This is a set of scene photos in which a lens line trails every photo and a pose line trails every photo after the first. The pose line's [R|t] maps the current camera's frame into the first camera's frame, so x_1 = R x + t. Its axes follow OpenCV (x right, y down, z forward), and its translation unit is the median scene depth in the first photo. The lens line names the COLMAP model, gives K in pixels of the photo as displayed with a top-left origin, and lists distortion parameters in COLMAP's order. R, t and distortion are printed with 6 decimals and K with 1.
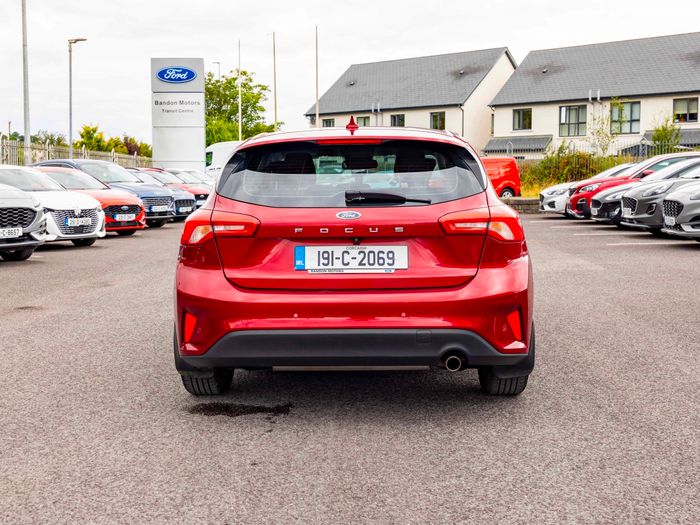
lens RADIAL K [[897.7, 0, 339.4], [0, 897.7, 259.8], [0, 0, 1]] dist [0.036149, 0.050281]
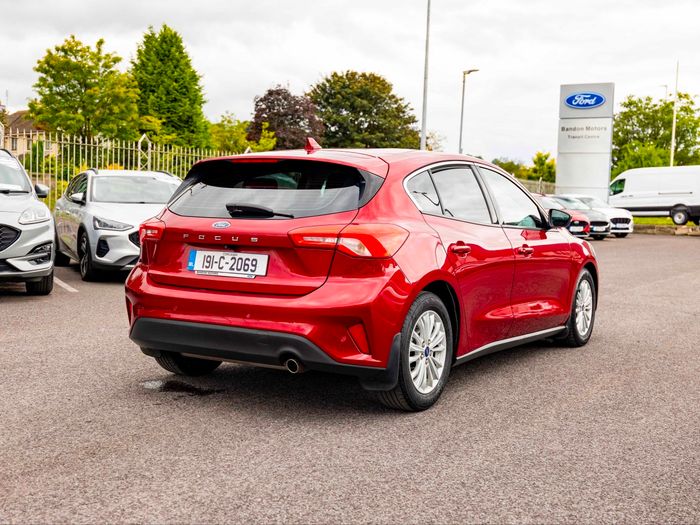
lens RADIAL K [[897.7, 0, 339.4], [0, 897.7, 259.8], [0, 0, 1]] dist [0.036149, 0.050281]
pose [[0.868384, 0.061994, -0.492002, 0.244409], [-0.076336, 0.997041, -0.009102, -0.002266], [0.489982, 0.045462, 0.870546, 0.027450]]
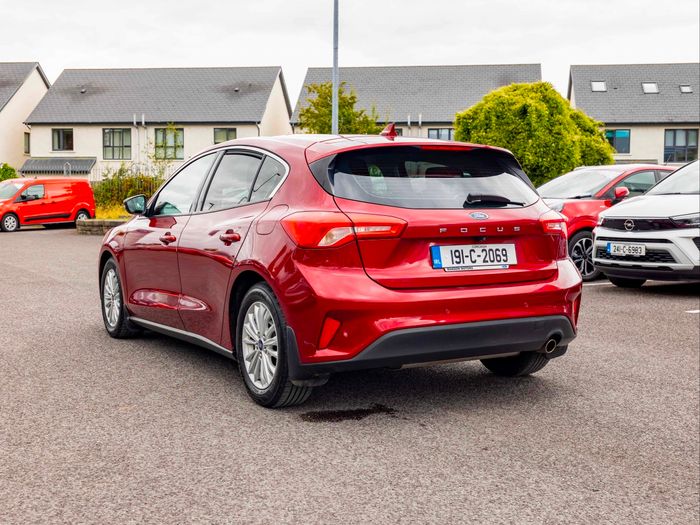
lens RADIAL K [[898.1, 0, 376.8], [0, 898.1, 288.2], [0, 0, 1]] dist [0.023045, 0.019225]
pose [[0.830192, -0.043530, 0.555776, -0.240421], [0.041867, 0.999000, 0.015705, 0.005177], [-0.555904, 0.010230, 0.831184, 0.059585]]
